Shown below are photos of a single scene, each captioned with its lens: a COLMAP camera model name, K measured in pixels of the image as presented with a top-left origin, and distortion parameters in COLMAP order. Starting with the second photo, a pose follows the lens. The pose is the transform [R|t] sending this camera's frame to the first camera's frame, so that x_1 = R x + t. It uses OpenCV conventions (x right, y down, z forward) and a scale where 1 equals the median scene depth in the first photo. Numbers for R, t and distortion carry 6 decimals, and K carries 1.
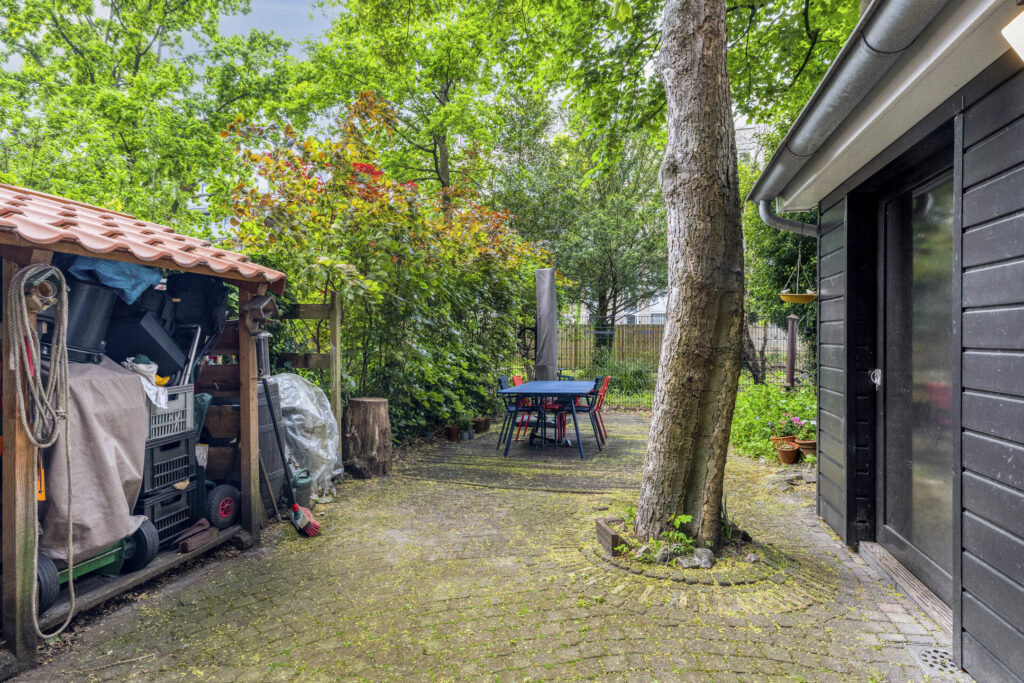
lens RADIAL K [[543.5, 0, 505.9], [0, 543.5, 343.2], [0, 0, 1]] dist [-0.001712, -0.001188]
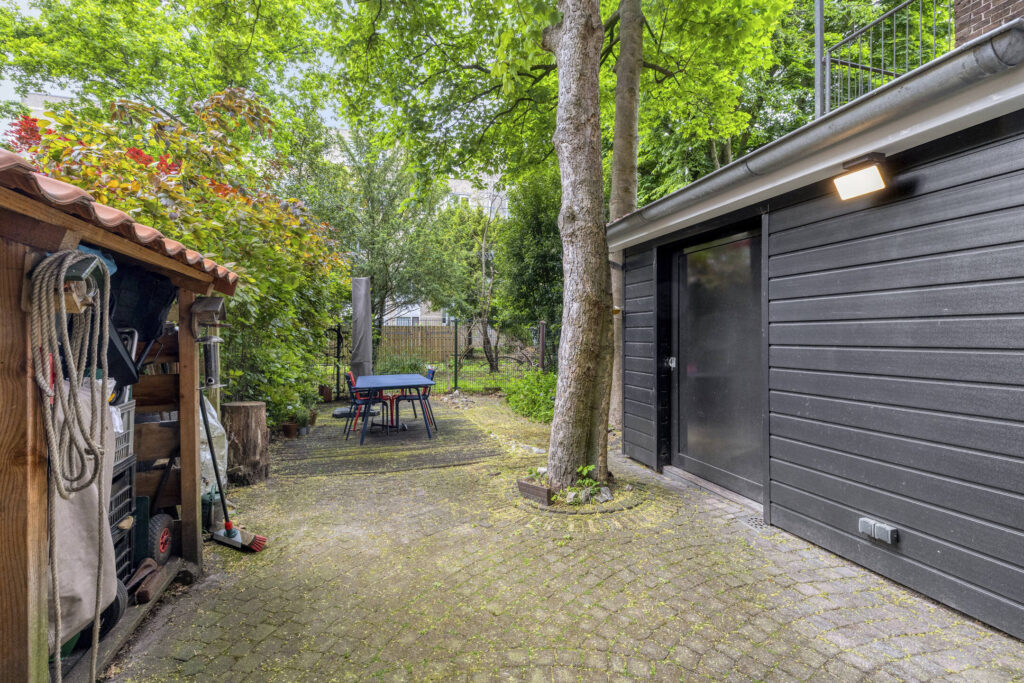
lens RADIAL K [[446.3, 0, 506.2], [0, 446.3, 336.8], [0, 0, 1]] dist [0.001820, -0.000922]
pose [[0.859784, -0.006448, 0.510617, -0.415845], [0.010678, 0.999929, -0.005353, -0.011603], [-0.510546, 0.010054, 0.859792, 0.110723]]
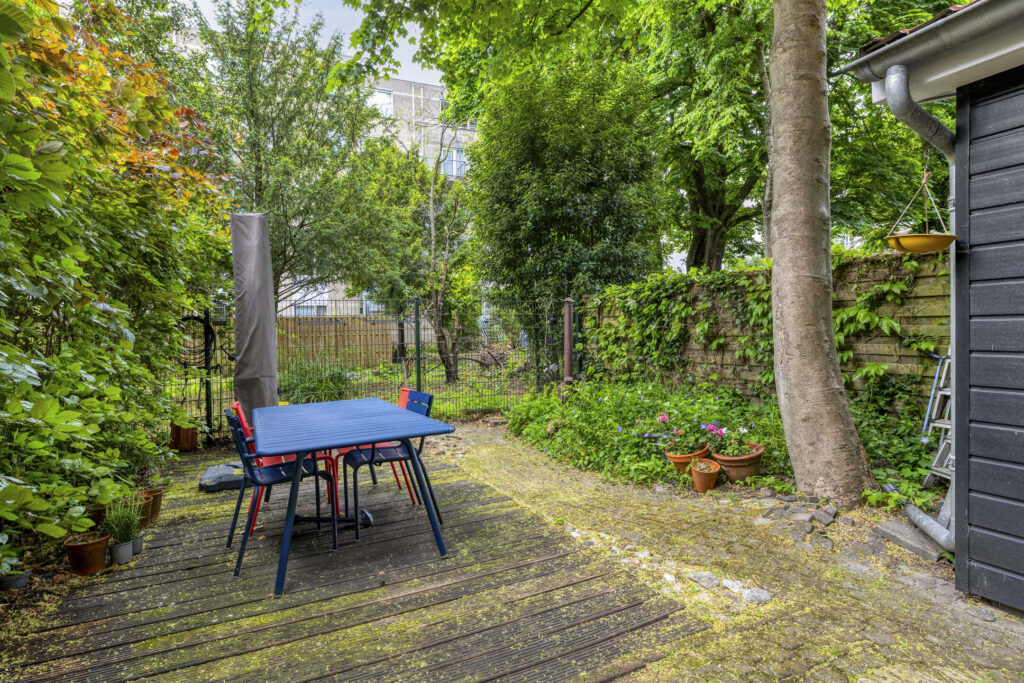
lens RADIAL K [[543.5, 0, 516.4], [0, 543.5, 342.0], [0, 0, 1]] dist [-0.001712, -0.001188]
pose [[0.767254, -0.034571, 0.640411, -0.249605], [0.030689, 0.999381, 0.017181, 0.001475], [-0.640609, 0.006471, 0.767840, 1.065980]]
